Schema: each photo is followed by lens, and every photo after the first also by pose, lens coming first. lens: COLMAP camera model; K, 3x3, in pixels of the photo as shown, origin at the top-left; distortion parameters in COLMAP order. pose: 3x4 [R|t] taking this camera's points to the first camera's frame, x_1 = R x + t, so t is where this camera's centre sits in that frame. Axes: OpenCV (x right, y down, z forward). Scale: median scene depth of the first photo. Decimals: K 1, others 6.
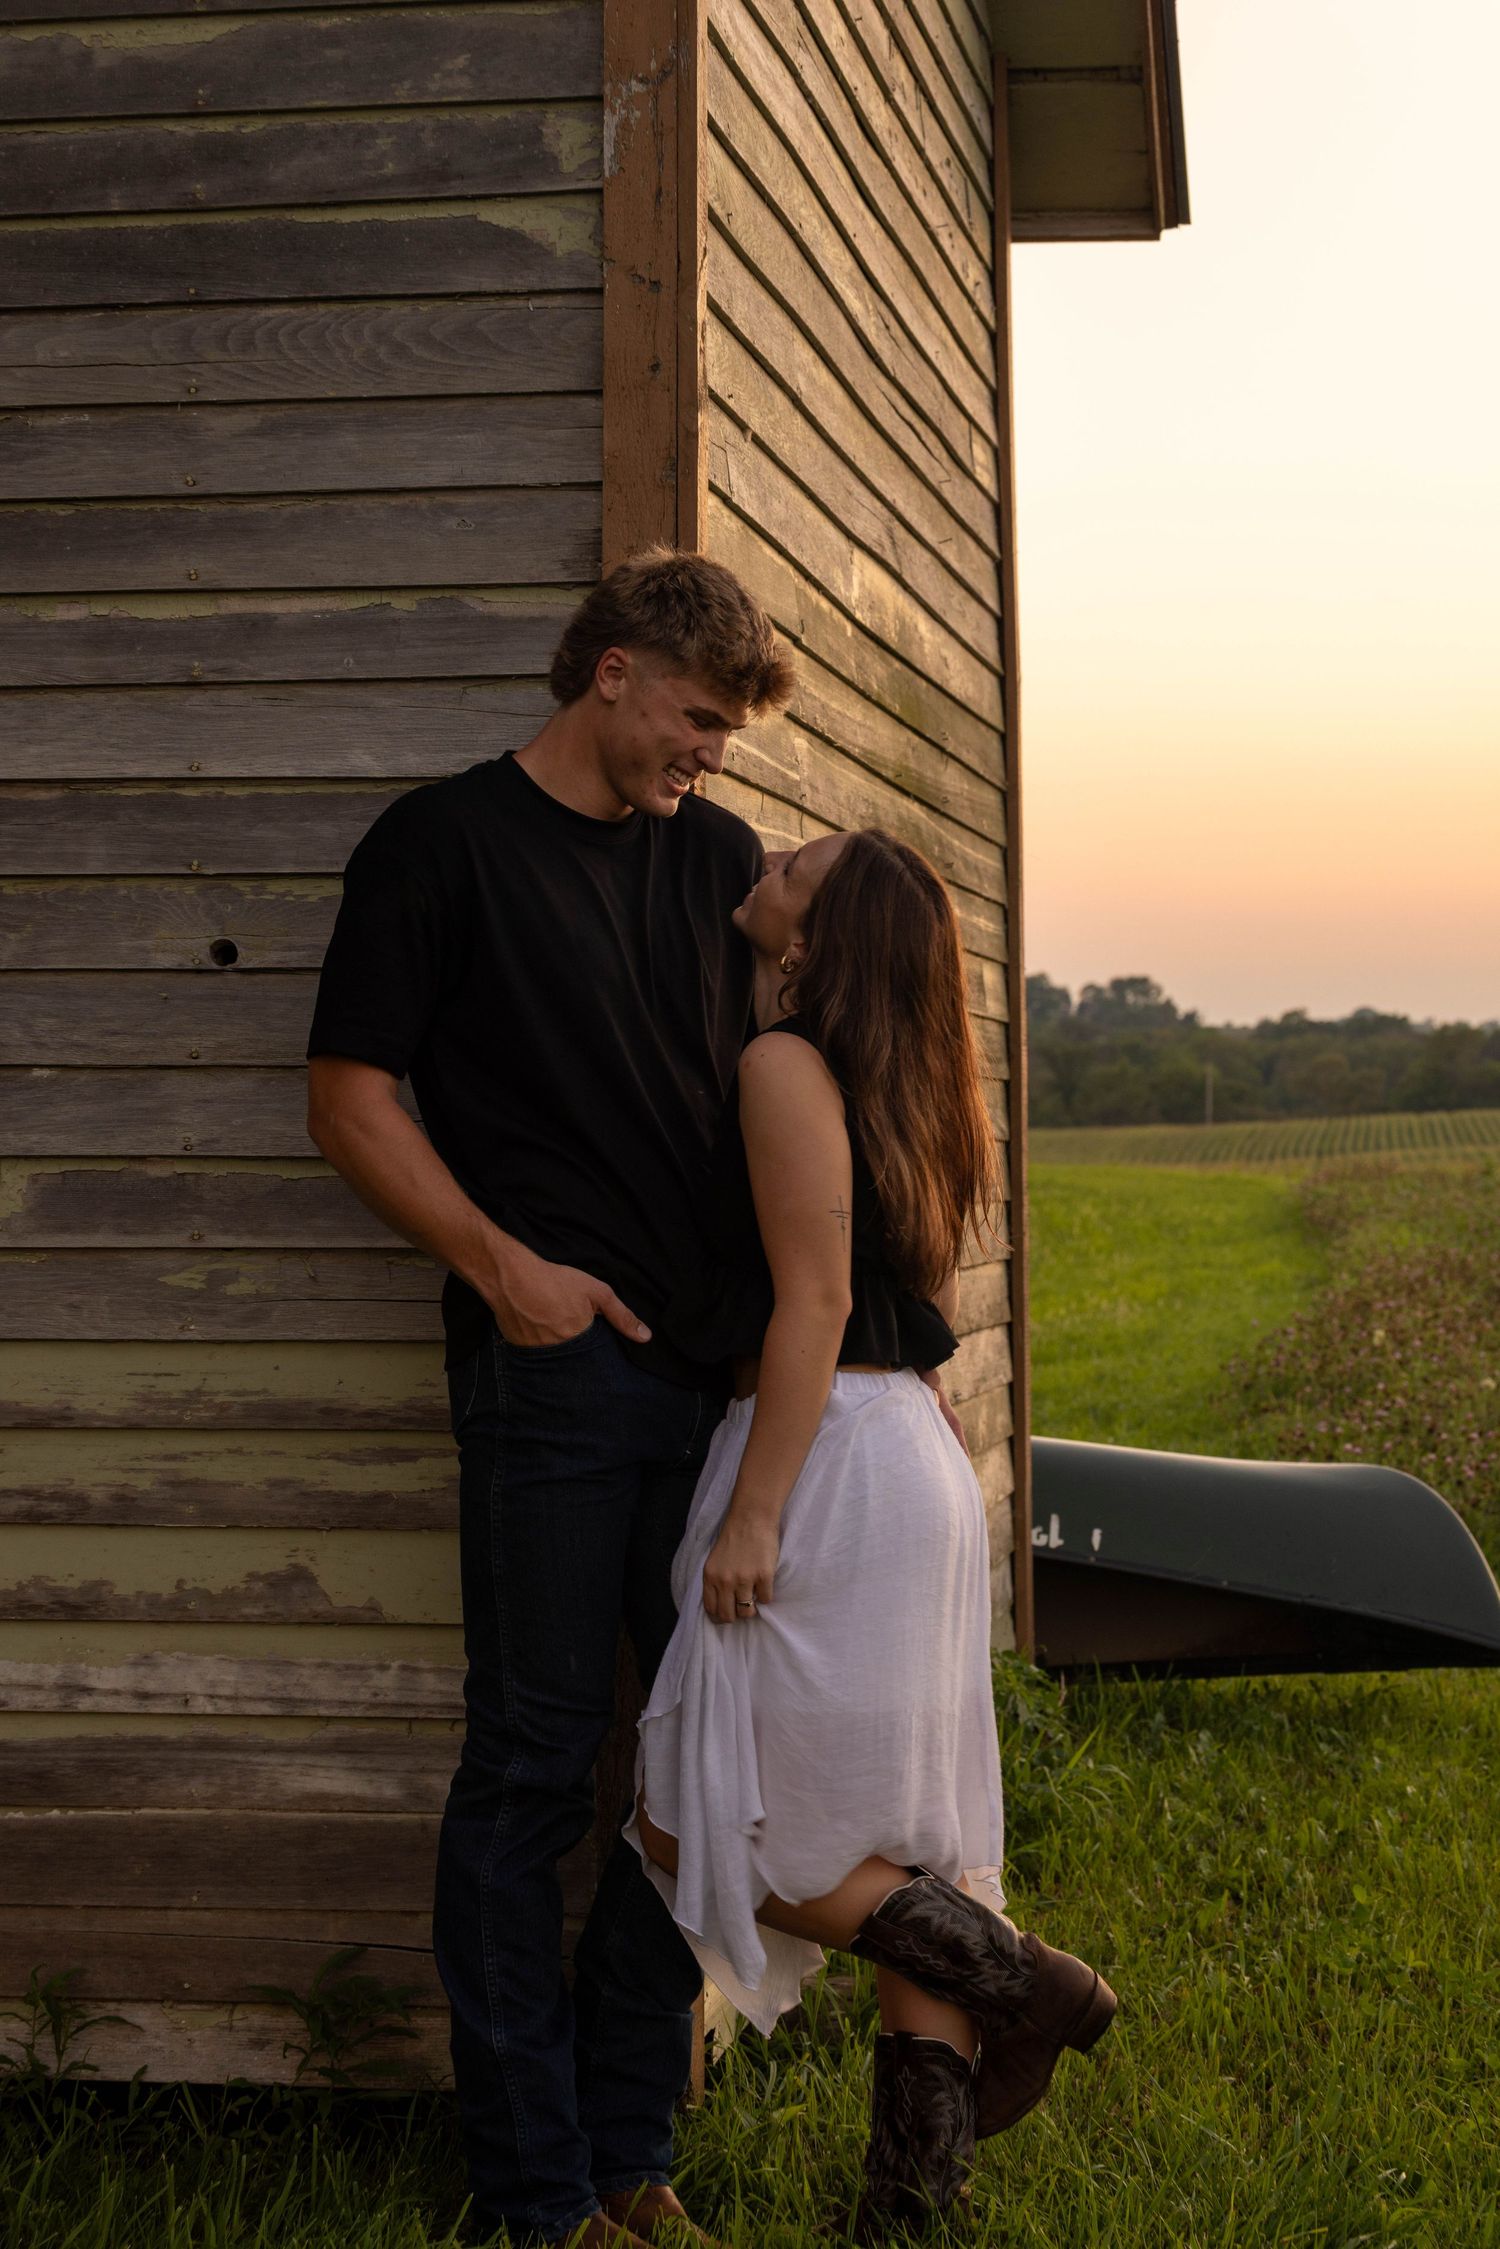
lens RADIAL K [[4407.3, 0, 750.0], [0, 4407.3, 1124.5], [0, 0, 1]] dist [0.032133, -0.257568]
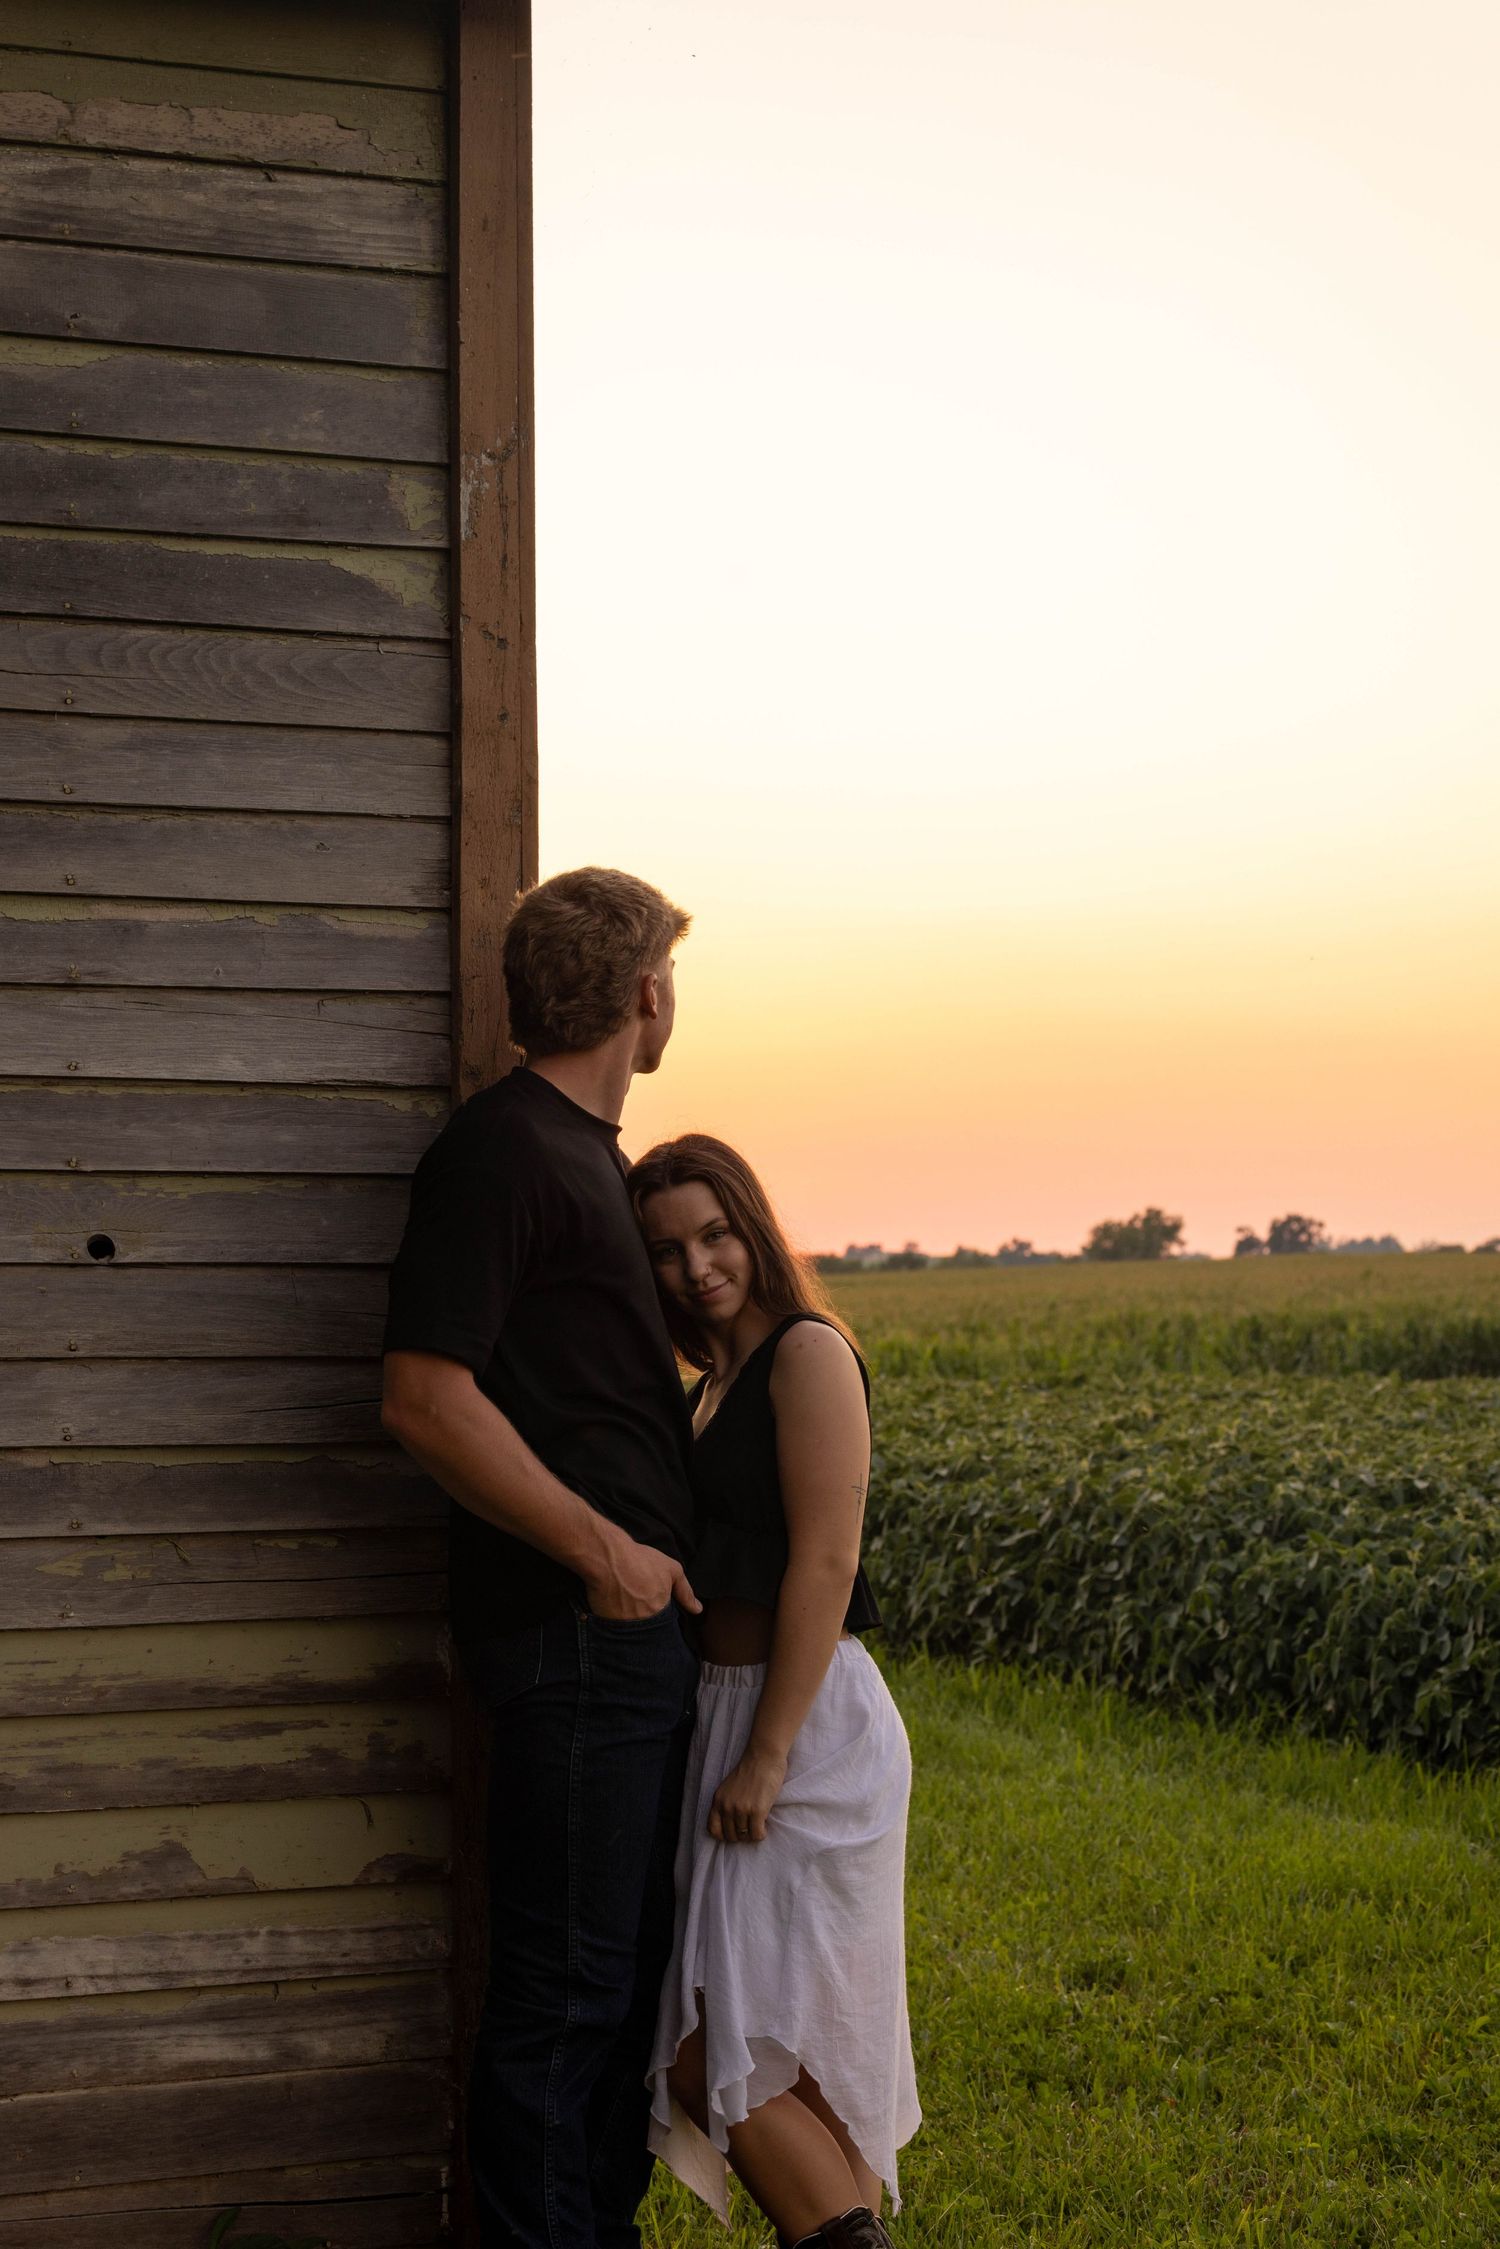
lens RADIAL K [[4407.3, 0, 750.0], [0, 4407.3, 1124.5], [0, 0, 1]] dist [0.032133, -0.257568]
pose [[0.829947, 0.020445, 0.557468, -0.569247], [0.005193, 0.999002, -0.044369, -0.021308], [-0.557819, 0.039719, 0.829012, 0.061361]]
